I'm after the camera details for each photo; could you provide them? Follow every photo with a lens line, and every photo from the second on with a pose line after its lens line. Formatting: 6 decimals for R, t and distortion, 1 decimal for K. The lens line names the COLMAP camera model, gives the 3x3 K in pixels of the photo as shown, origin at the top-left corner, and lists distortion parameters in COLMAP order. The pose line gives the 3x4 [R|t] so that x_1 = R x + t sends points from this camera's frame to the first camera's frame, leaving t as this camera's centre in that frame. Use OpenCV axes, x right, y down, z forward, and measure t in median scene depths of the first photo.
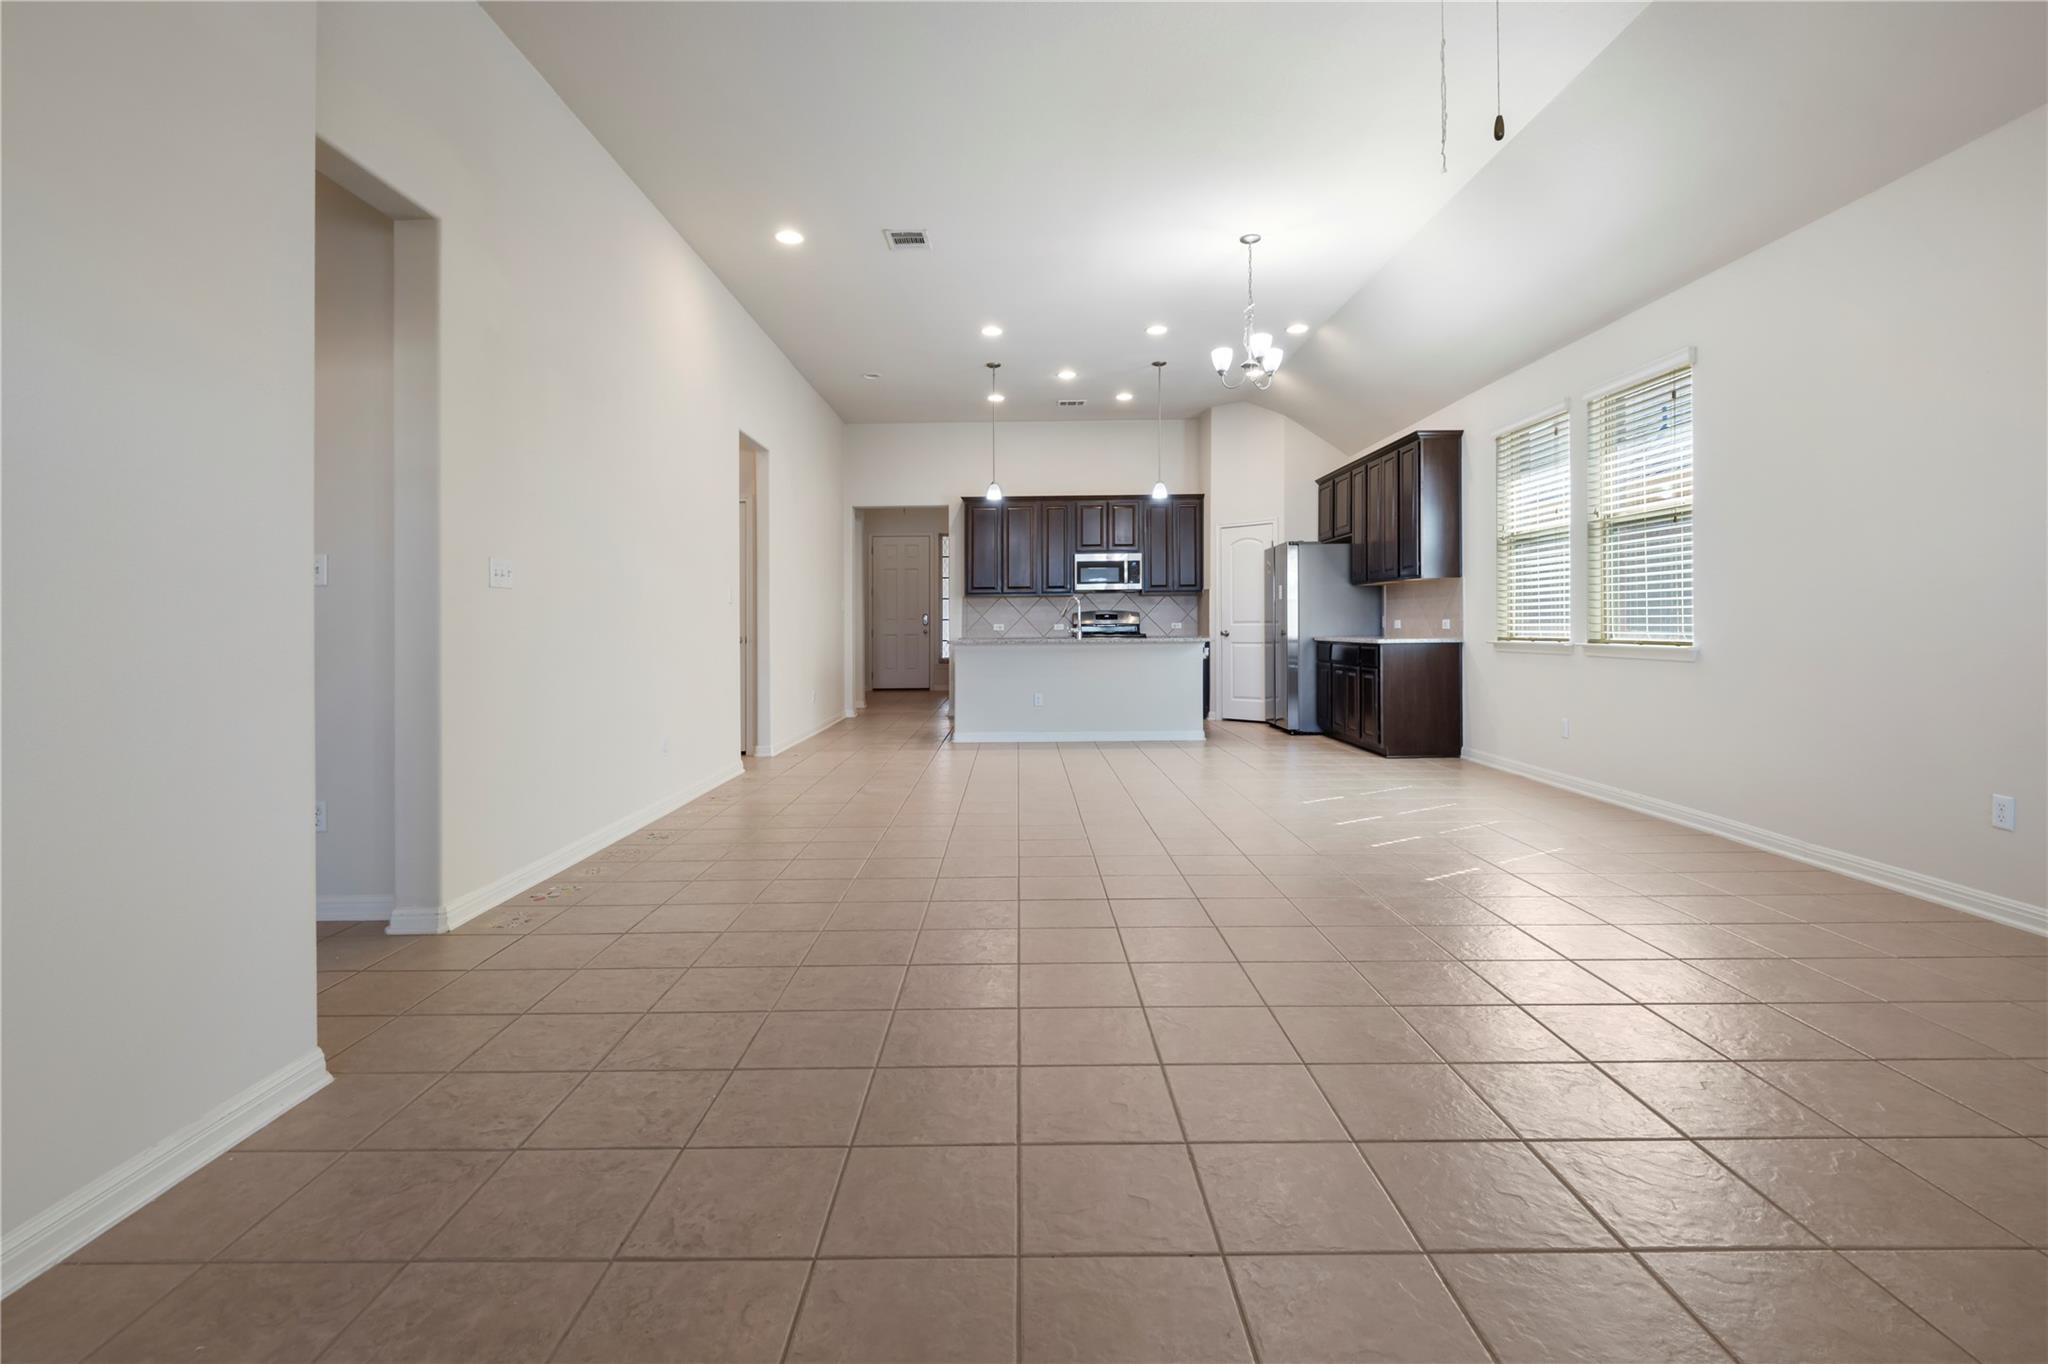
lens RADIAL K [[952.5, 0, 1007.3], [0, 952.5, 627.5], [0, 0, 1]] dist [-0.001117, -0.007082]
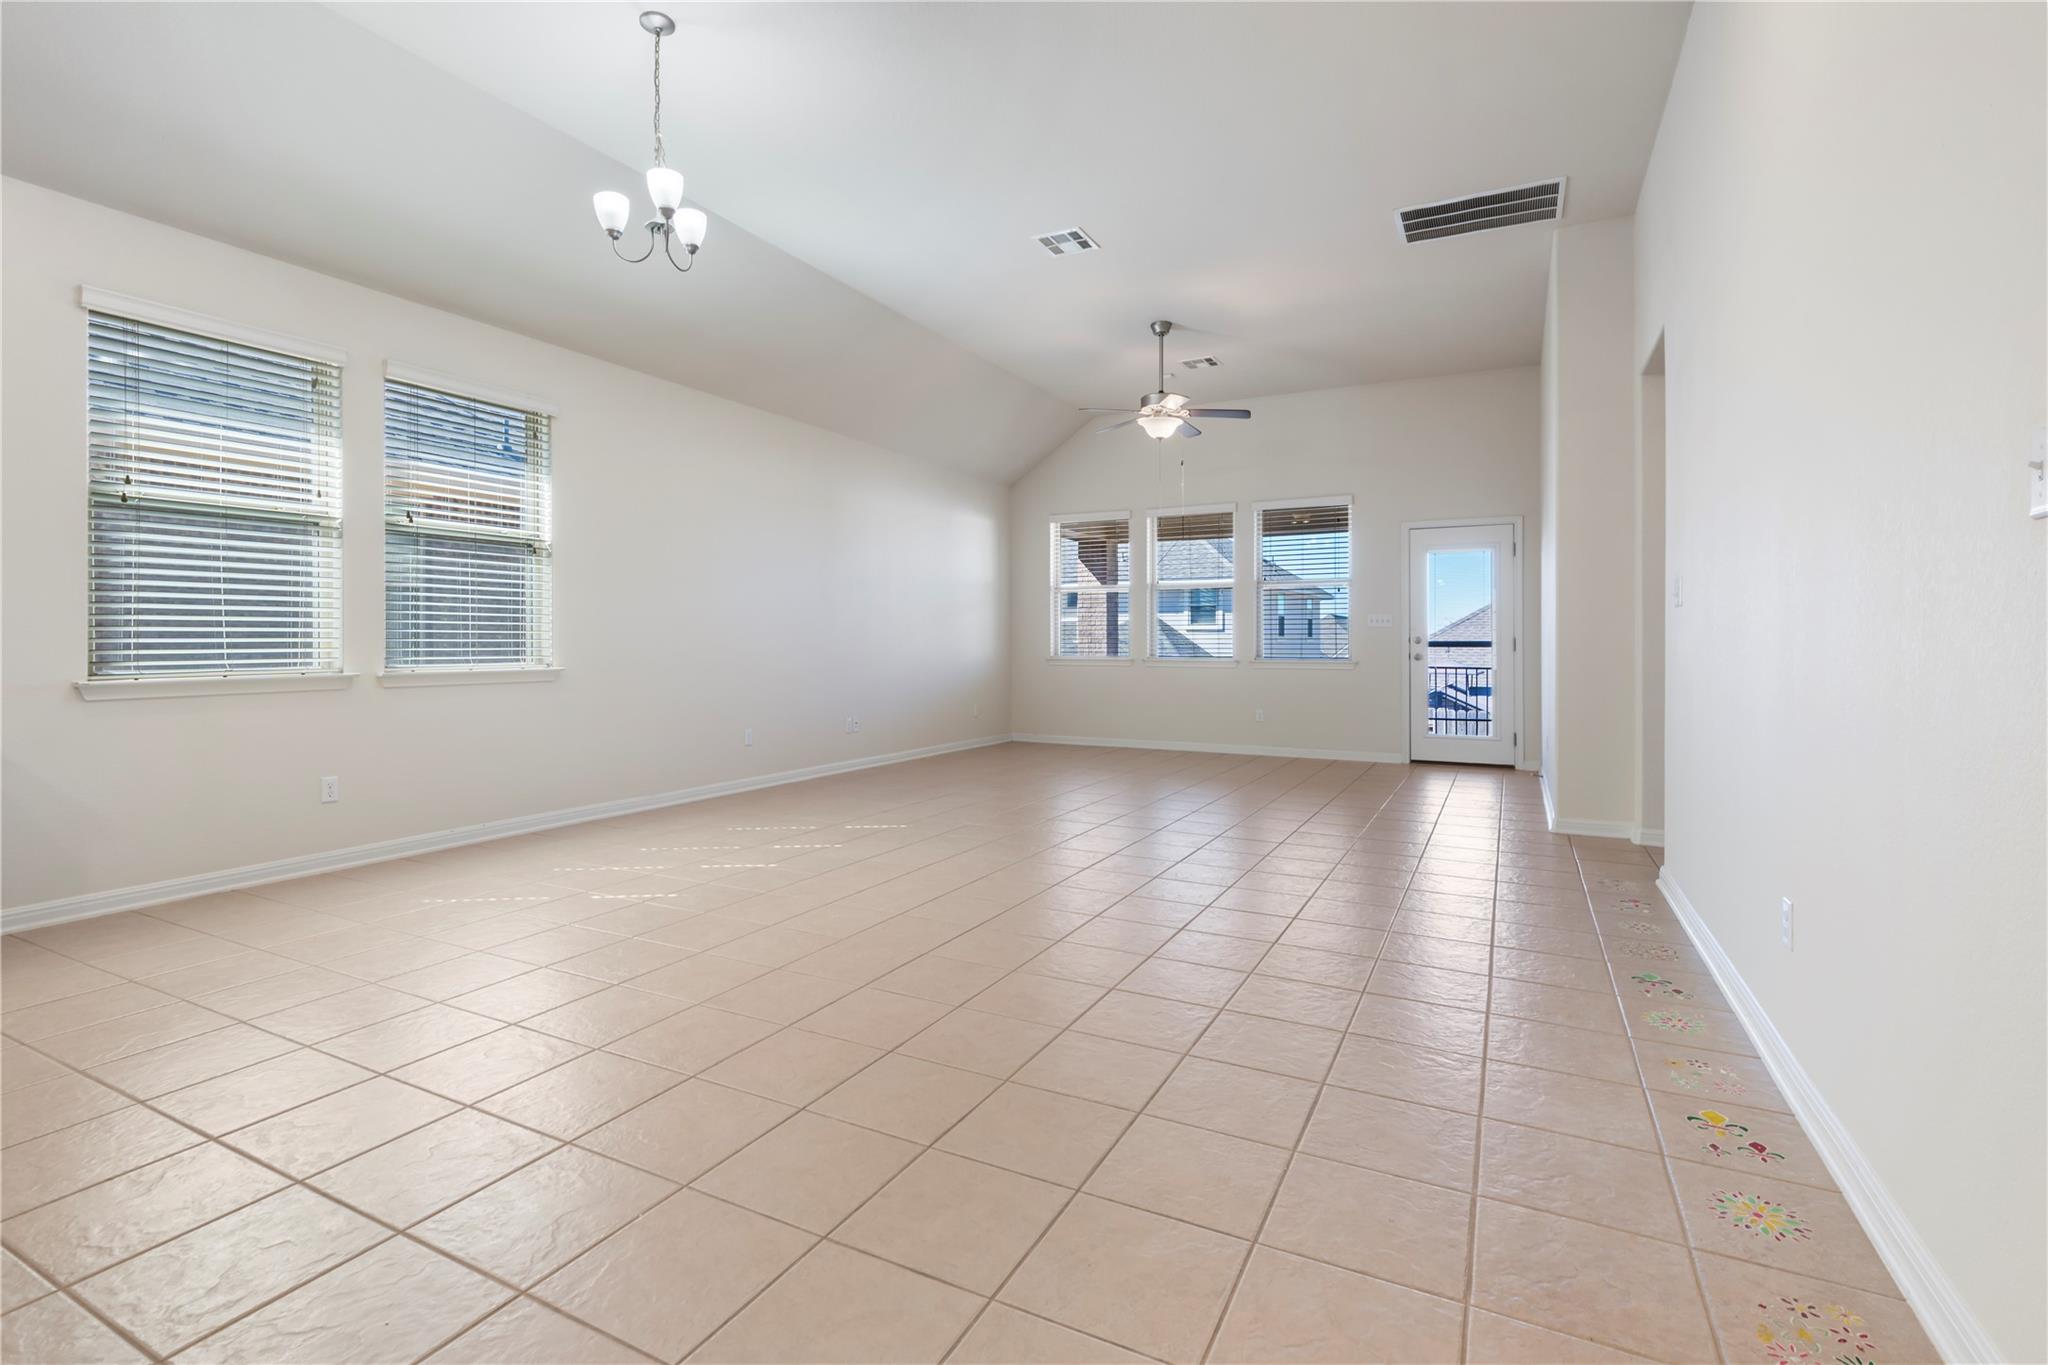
lens RADIAL K [[946.4, 0, 1026.3], [0, 946.4, 644.3], [0, 0, 1]] dist [-0.002850, -0.008469]
pose [[-0.894534, 0.009857, 0.446892, -0.125099], [0.012008, 0.999926, 0.001982, -0.001475], [-0.446839, 0.007139, -0.894586, 0.789199]]
